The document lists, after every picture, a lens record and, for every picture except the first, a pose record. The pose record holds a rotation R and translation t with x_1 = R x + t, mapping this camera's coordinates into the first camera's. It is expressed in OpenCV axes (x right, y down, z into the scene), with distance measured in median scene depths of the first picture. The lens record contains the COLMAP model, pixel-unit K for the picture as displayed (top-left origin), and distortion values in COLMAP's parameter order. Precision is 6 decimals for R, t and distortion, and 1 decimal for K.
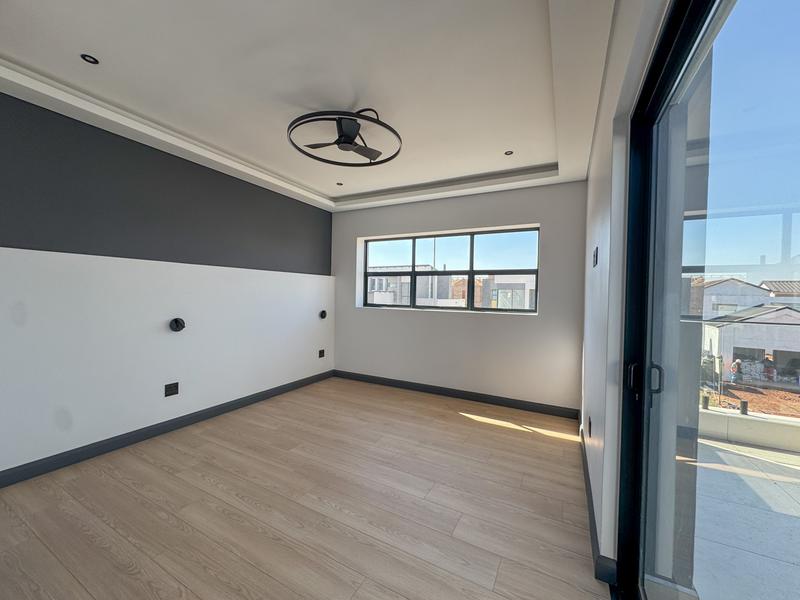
lens RADIAL K [[318.3, 0, 398.8], [0, 318.3, 299.3], [0, 0, 1]] dist [-0.002990, -0.000119]
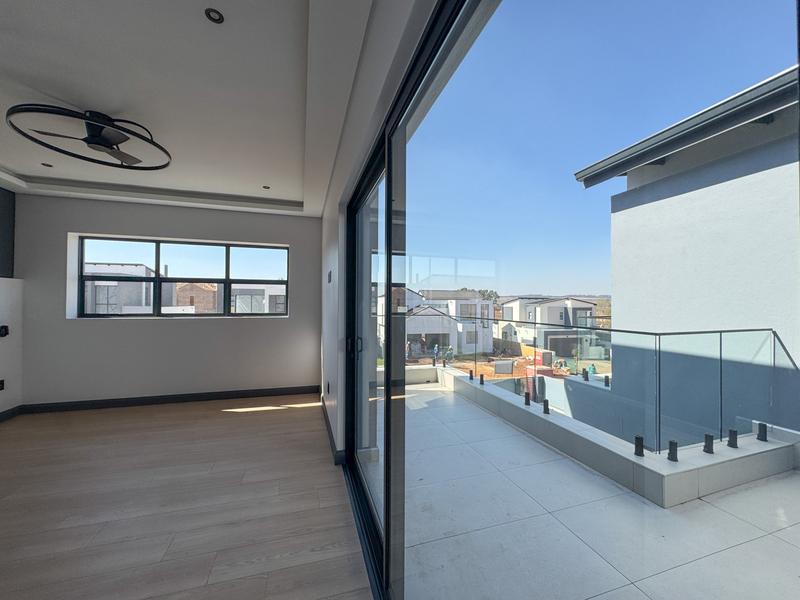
lens RADIAL K [[312.4, 0, 400.0], [0, 312.4, 300.0], [0, 0, 1]] dist [0.011886, 0.000081]
pose [[0.704832, -0.008674, 0.709322, -0.142460], [0.019504, 0.999784, -0.007155, -0.001456], [-0.709107, 0.018877, 0.704849, -0.202206]]
